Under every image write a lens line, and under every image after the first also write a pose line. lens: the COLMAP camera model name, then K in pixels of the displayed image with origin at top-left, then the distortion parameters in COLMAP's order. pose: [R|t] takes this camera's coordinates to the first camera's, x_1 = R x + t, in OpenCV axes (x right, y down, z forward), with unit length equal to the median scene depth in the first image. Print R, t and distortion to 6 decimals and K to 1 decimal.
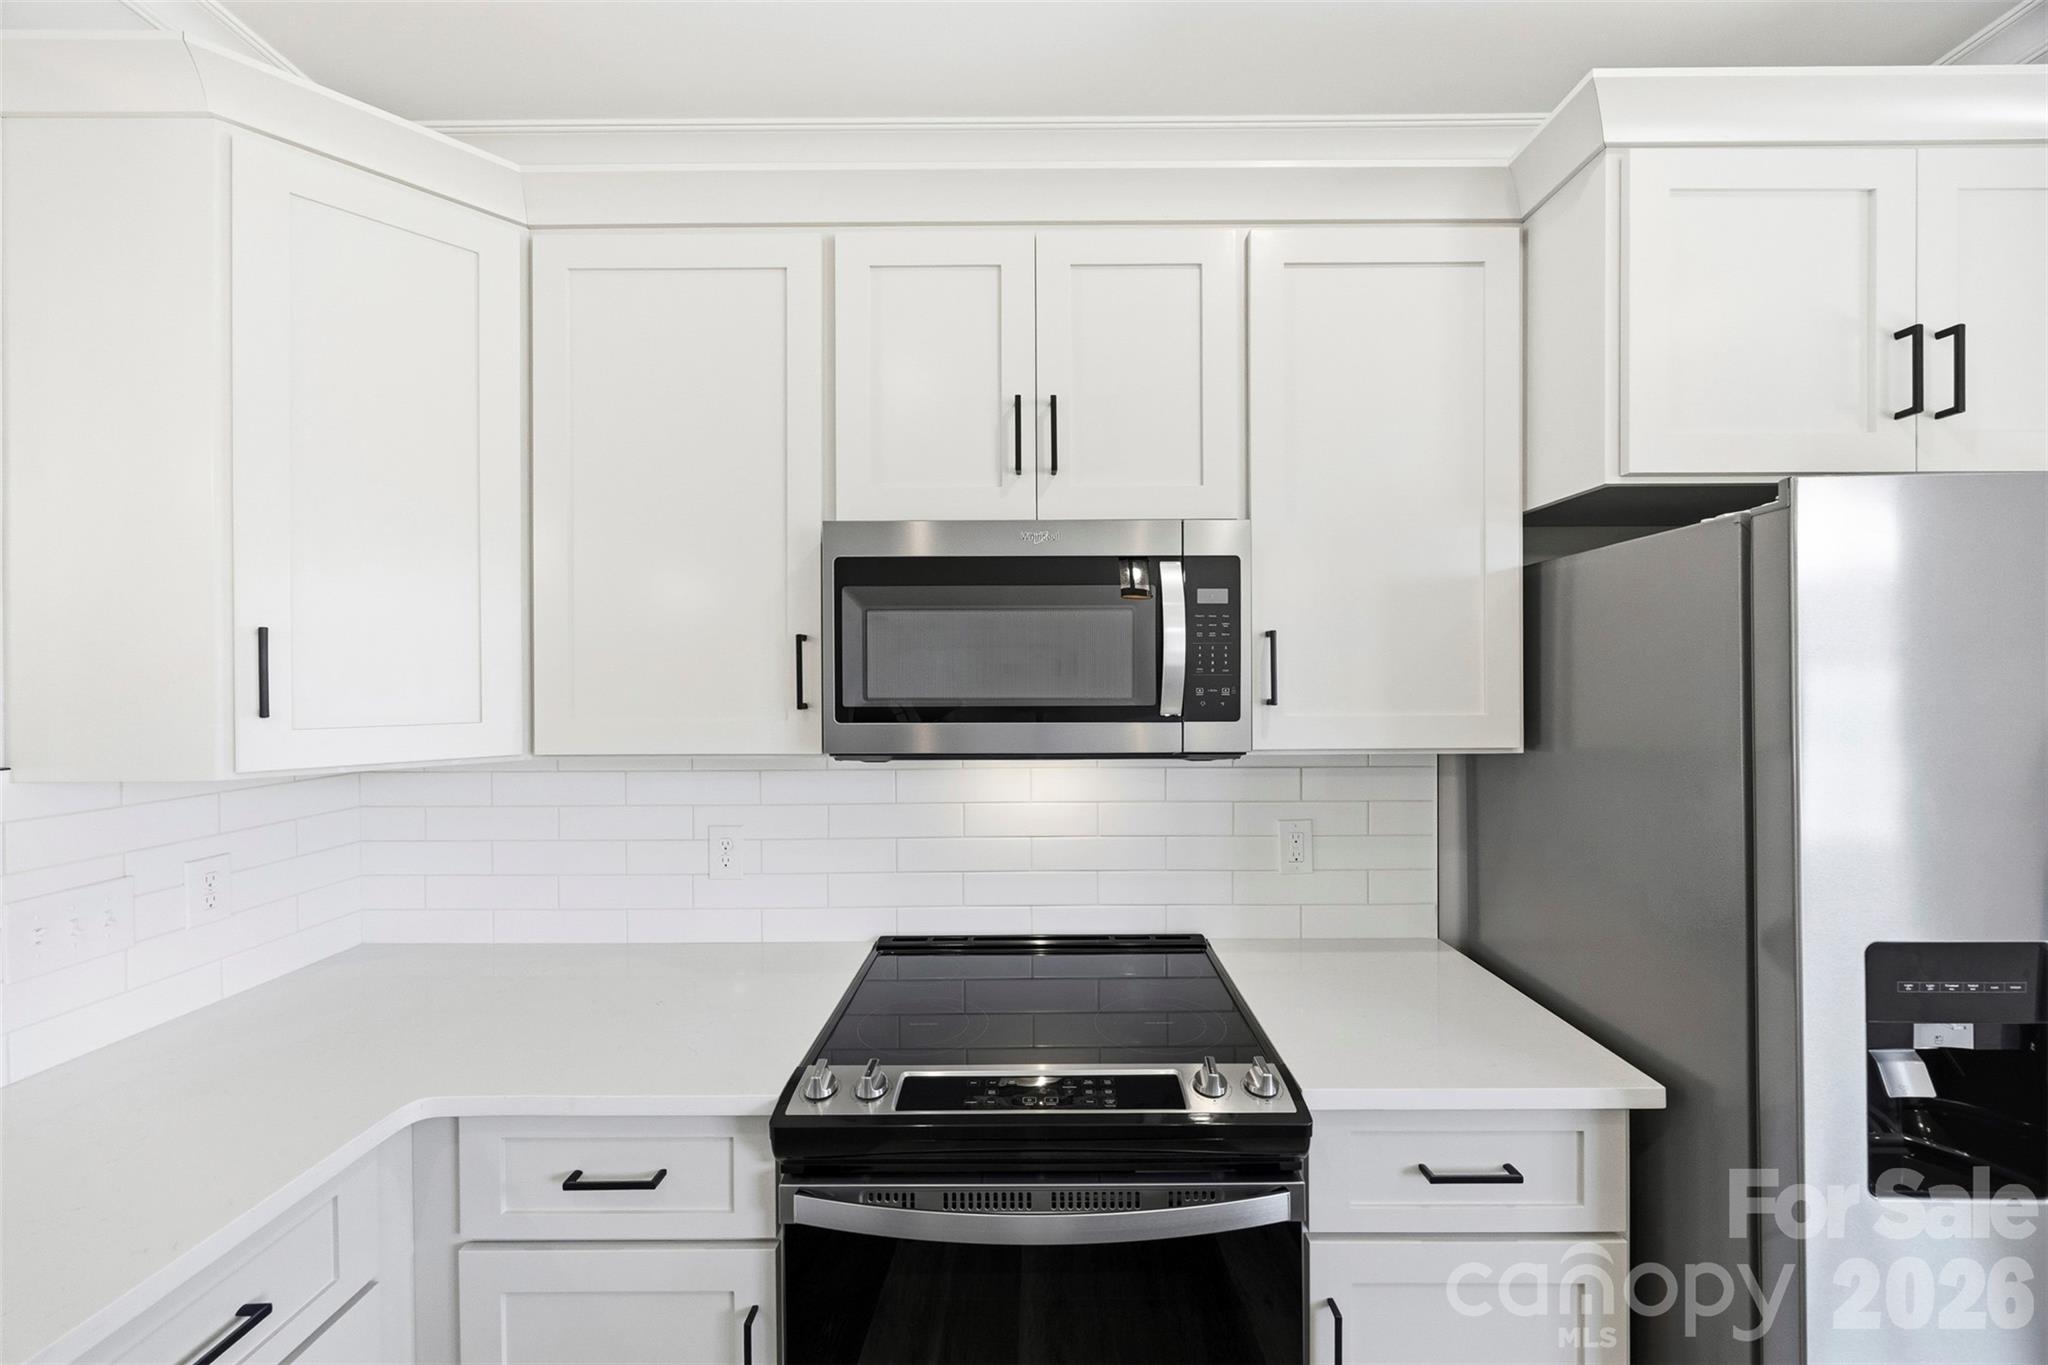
lens RADIAL K [[788.4, 0, 1024.9], [0, 788.4, 680.4], [0, 0, 1]] dist [-0.000355, -0.000141]
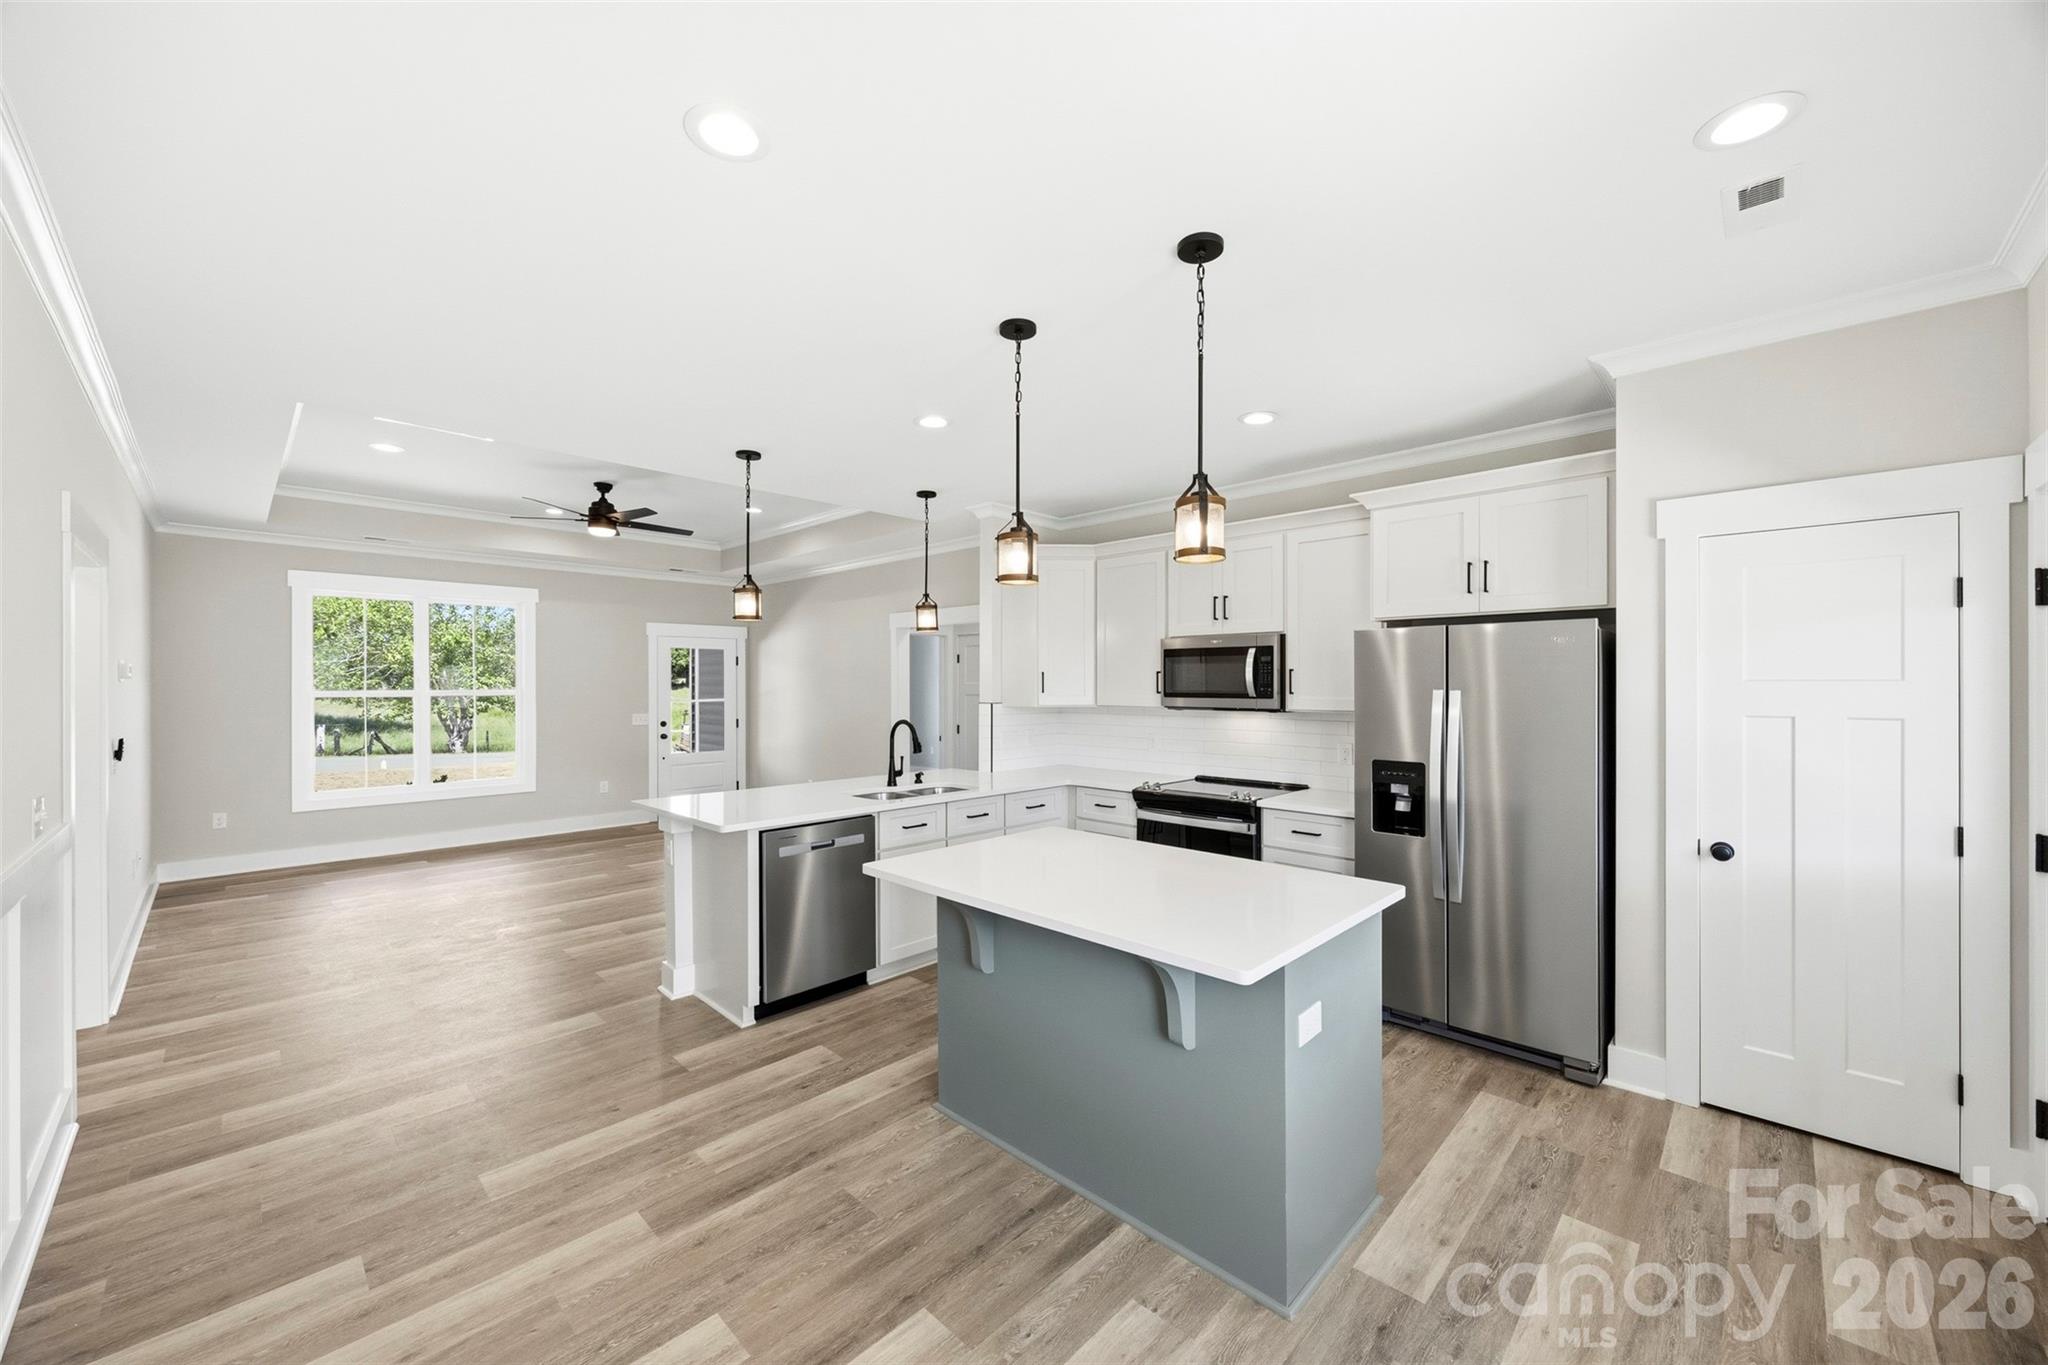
lens RADIAL K [[788.4, 0, 1024.9], [0, 788.4, 680.4], [0, 0, 1]] dist [-0.000355, -0.000141]
pose [[0.718618, 0.001771, -0.695403, 1.739200], [-0.005615, 0.999979, -0.003255, -0.005125], [0.695382, 0.006244, 0.718613, -1.912621]]
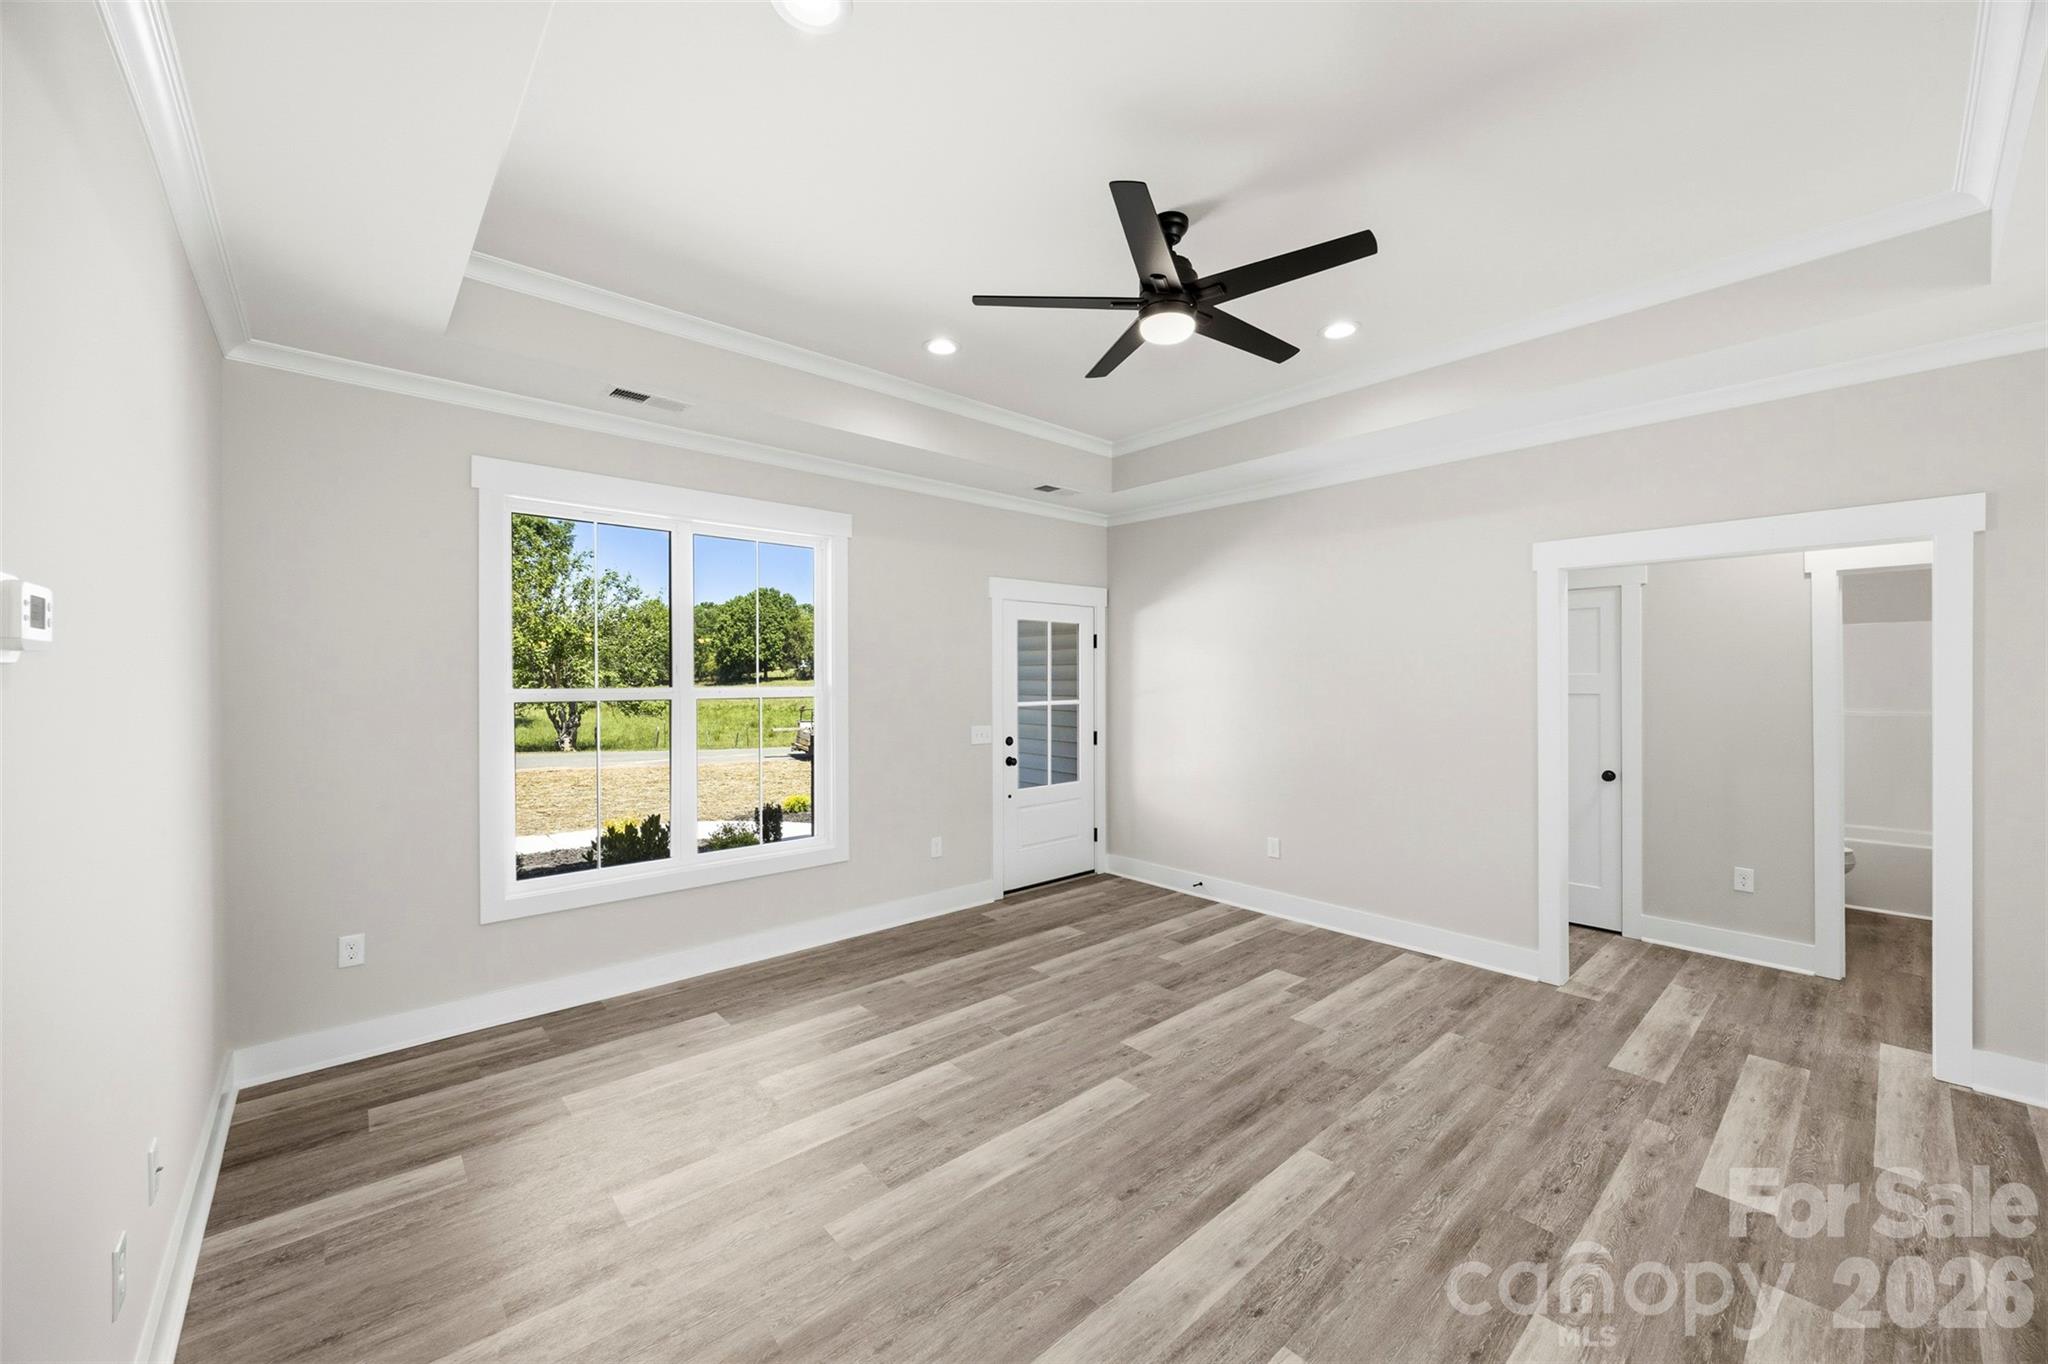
lens RADIAL K [[778.4, 0, 1024.0], [0, 778.4, 682.0], [0, 0, 1]] dist [-0.000377, 0.000074]
pose [[0.669432, 0.008090, -0.742829, -1.814557], [-0.004147, 0.999966, 0.007153, 0.013503], [0.742862, -0.001708, 0.669443, -1.934205]]
